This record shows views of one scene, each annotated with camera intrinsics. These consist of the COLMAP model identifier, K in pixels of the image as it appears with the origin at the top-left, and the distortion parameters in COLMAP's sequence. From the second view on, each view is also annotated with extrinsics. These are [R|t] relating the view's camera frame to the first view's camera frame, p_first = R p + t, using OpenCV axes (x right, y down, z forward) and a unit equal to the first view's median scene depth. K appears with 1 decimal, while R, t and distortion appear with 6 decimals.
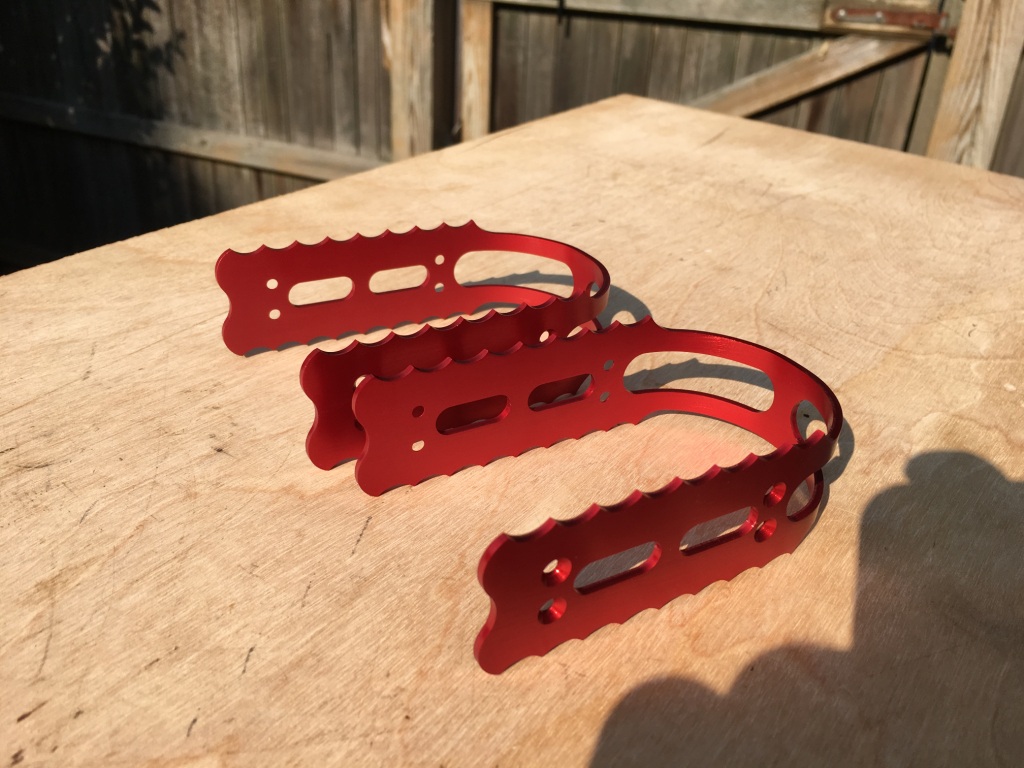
lens RADIAL K [[869.1, 0, 512.0], [0, 869.1, 384.0], [0, 0, 1]] dist [0.044698, -0.009747]
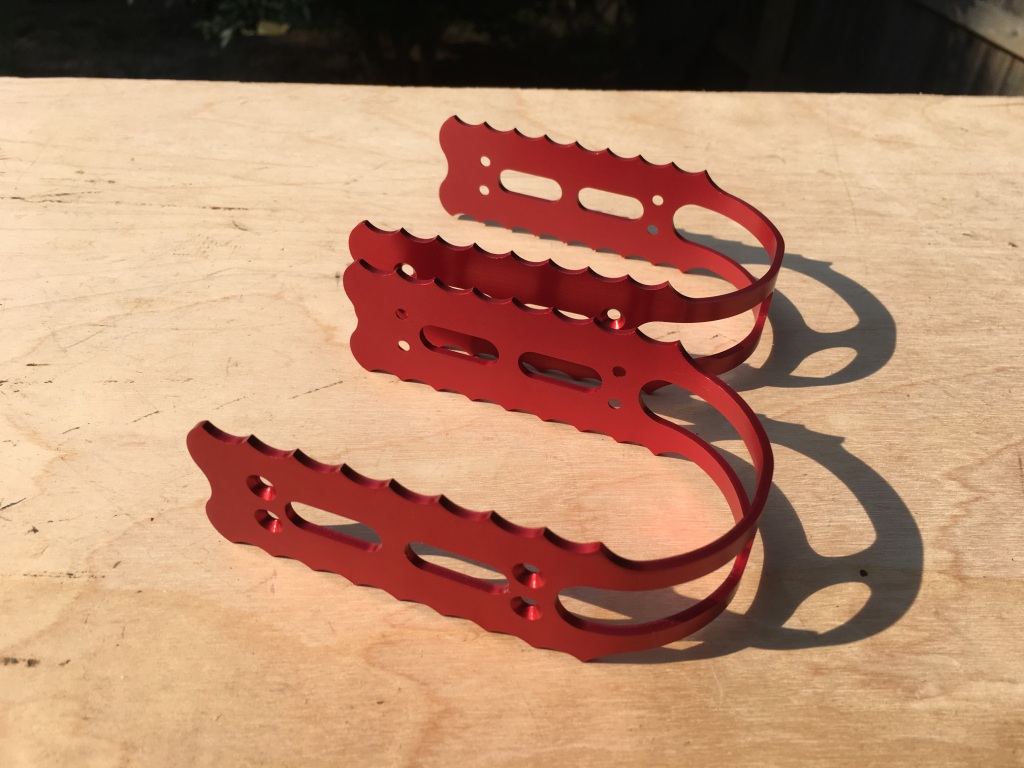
lens RADIAL K [[863.9, 0, 512.0], [0, 863.9, 384.0], [0, 0, 1]] dist [0.070374, -0.123013]
pose [[0.650526, 0.481450, -0.587386, 0.492885], [-0.396322, 0.874941, 0.278220, -0.185732], [0.647877, 0.051805, 0.759981, 0.247910]]
